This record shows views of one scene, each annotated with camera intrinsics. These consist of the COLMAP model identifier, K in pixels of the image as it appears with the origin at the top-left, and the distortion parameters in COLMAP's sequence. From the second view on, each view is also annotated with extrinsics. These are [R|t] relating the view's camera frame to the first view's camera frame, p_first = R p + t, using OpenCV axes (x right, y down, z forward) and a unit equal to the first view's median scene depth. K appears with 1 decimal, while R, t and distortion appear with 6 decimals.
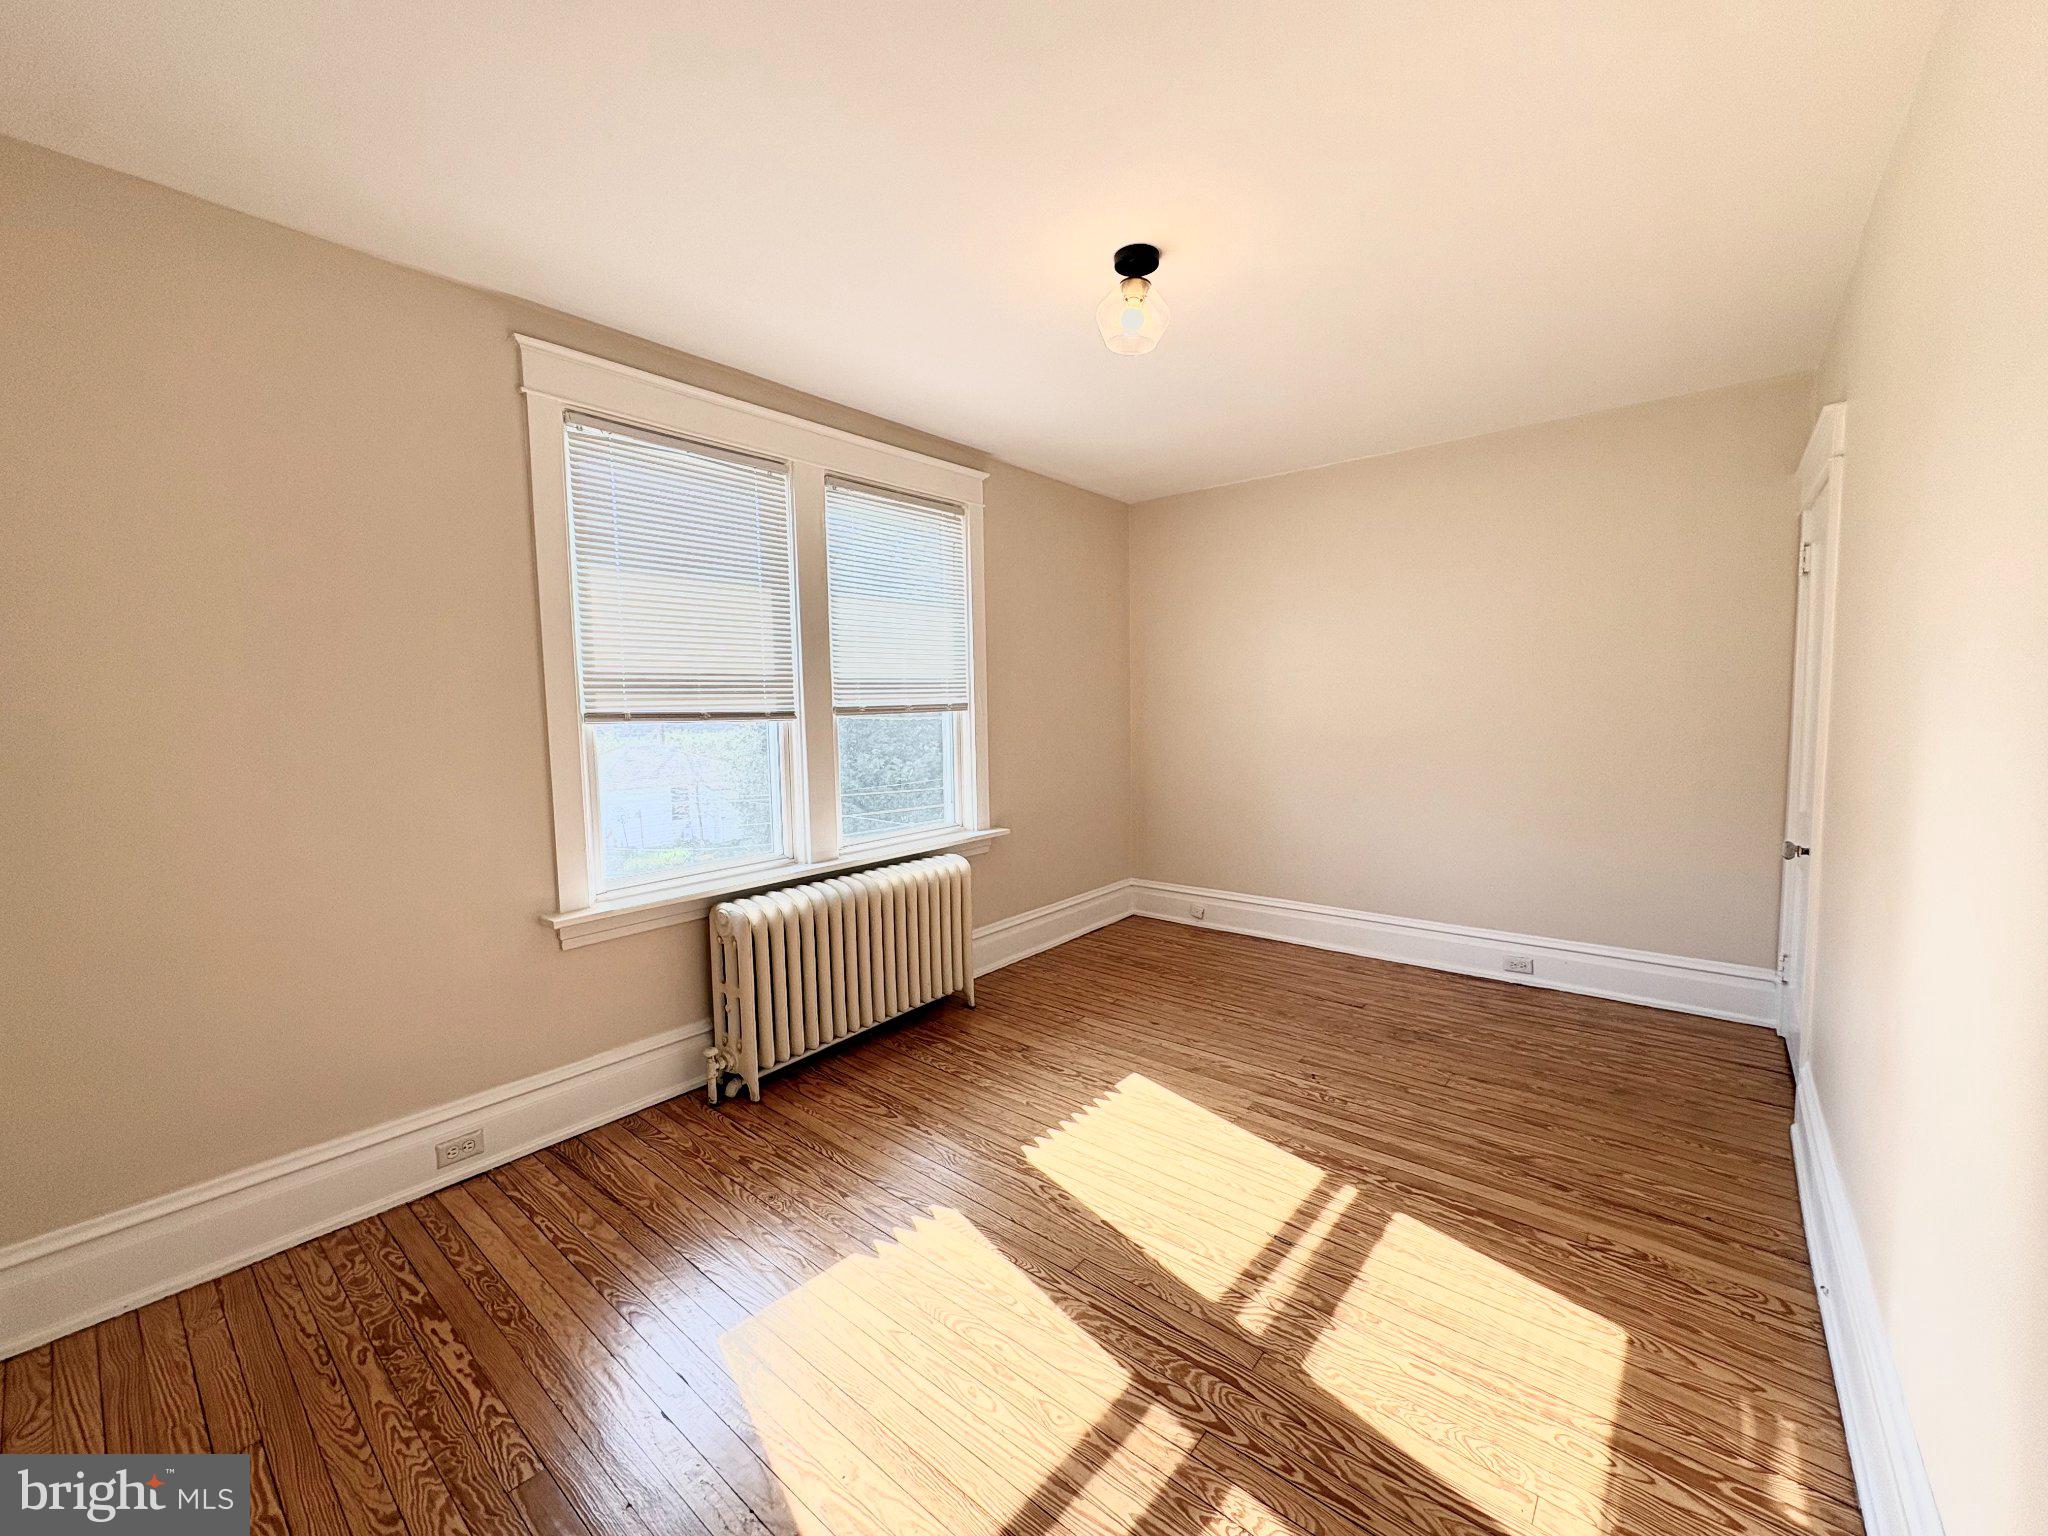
lens RADIAL K [[815.0, 0, 1027.4], [0, 815.0, 760.9], [0, 0, 1]] dist [-0.000686, 0.000086]
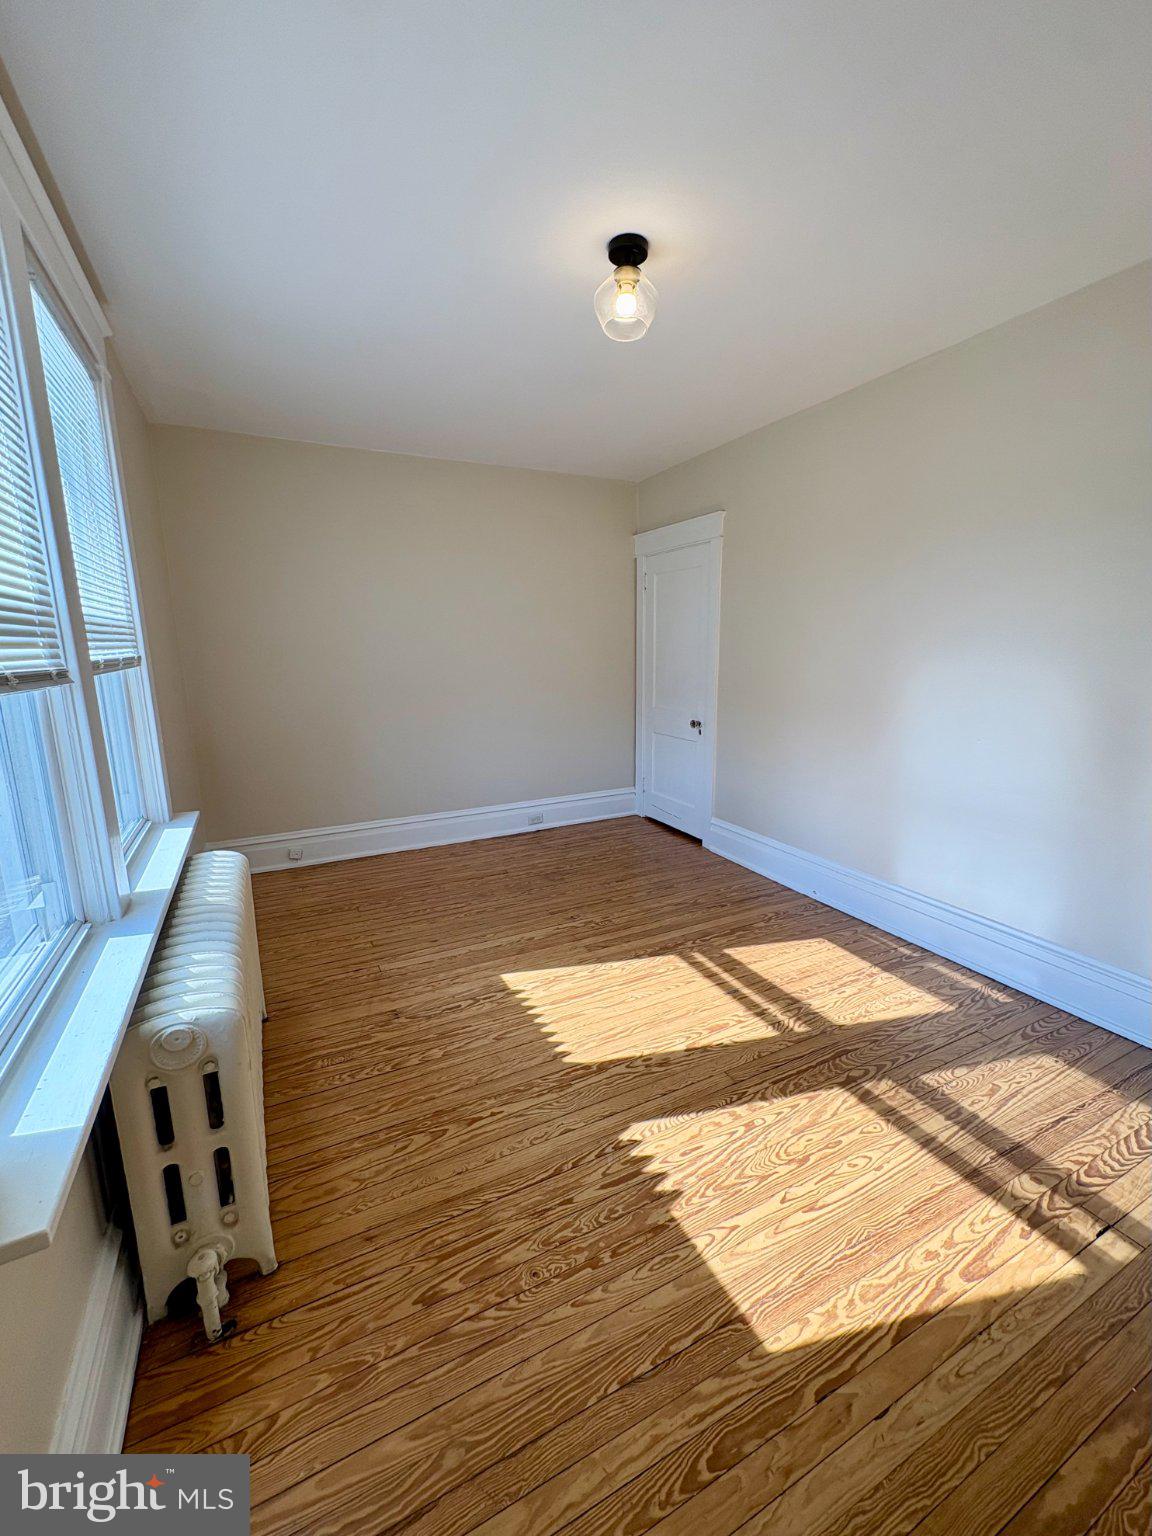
lens RADIAL K [[620.5, 0, 576.0], [0, 620.5, 768.0], [0, 0, 1]] dist [-0.000387, 0.000147]
pose [[0.404675, -0.166033, 0.899261, -0.678574], [0.070068, 0.986118, 0.150538, -0.044634], [-0.911772, 0.002091, 0.410691, 0.625177]]
